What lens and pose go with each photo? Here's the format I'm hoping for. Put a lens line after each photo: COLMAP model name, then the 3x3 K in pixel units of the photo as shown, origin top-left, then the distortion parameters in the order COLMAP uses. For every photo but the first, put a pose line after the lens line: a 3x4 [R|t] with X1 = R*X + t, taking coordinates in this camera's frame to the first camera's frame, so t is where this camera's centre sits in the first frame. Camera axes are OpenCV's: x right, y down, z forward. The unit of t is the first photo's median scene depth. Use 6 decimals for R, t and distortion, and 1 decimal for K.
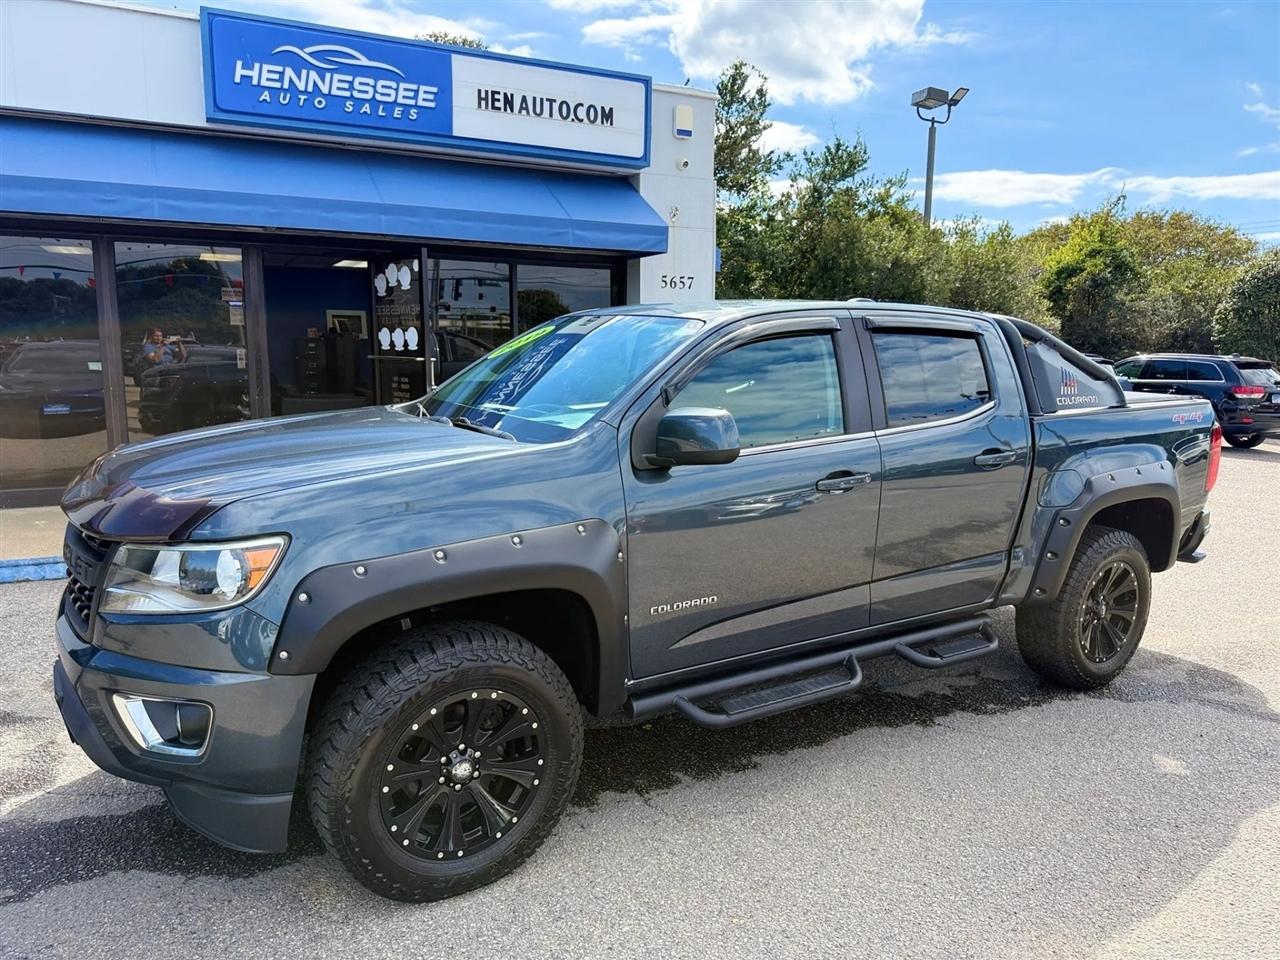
lens RADIAL K [[903.7, 0, 647.8], [0, 903.7, 480.6], [0, 0, 1]] dist [0.008375, -0.006171]
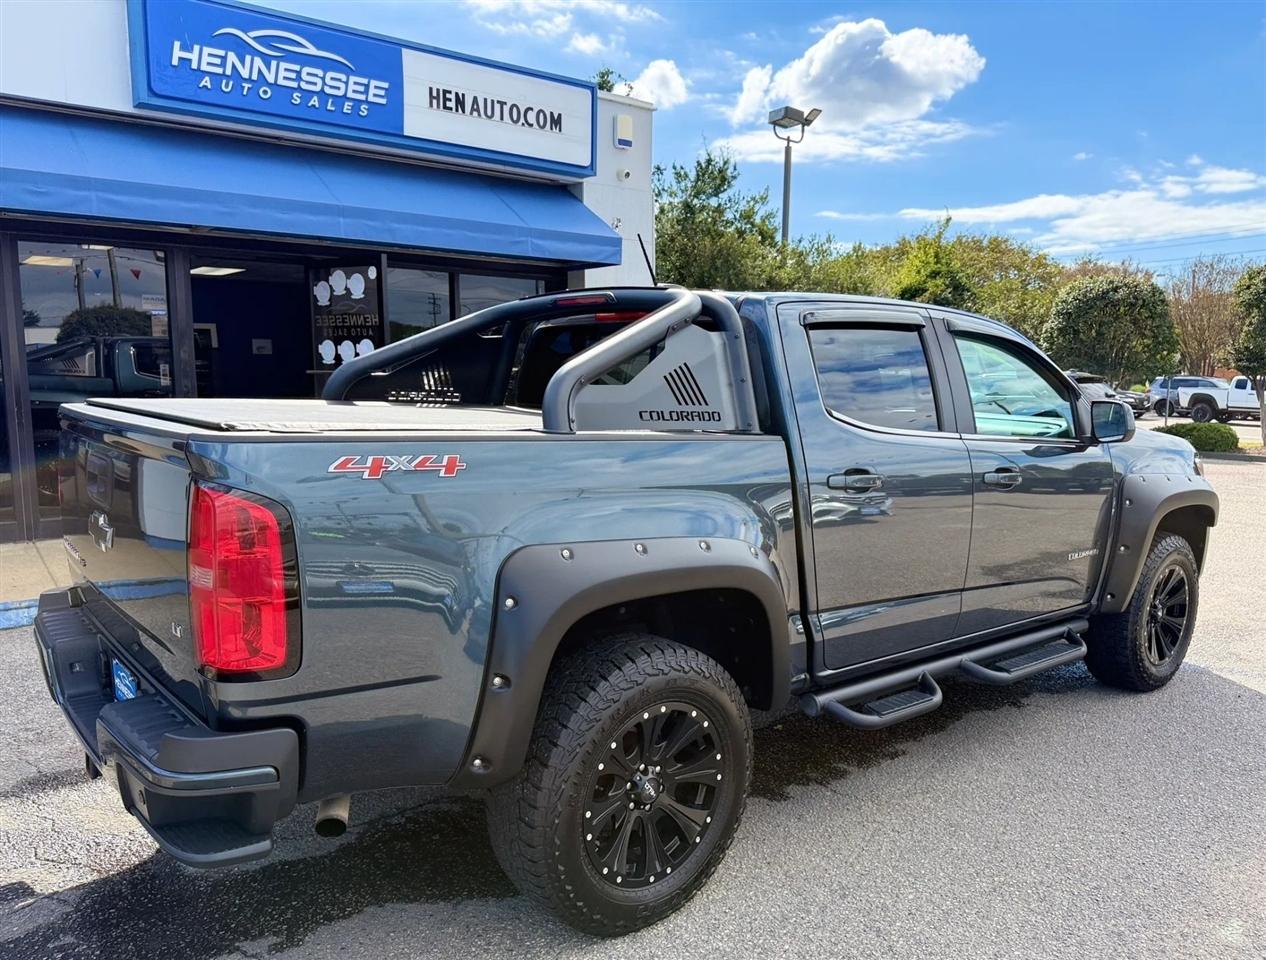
lens RADIAL K [[948.2, 0, 668.9], [0, 948.2, 496.0], [0, 0, 1]] dist [0.011694, -0.006942]
pose [[0.979352, -0.030175, 0.199896, -0.153314], [0.032327, 0.999449, -0.007511, 0.007795], [-0.199559, 0.013818, 0.979788, -0.011711]]
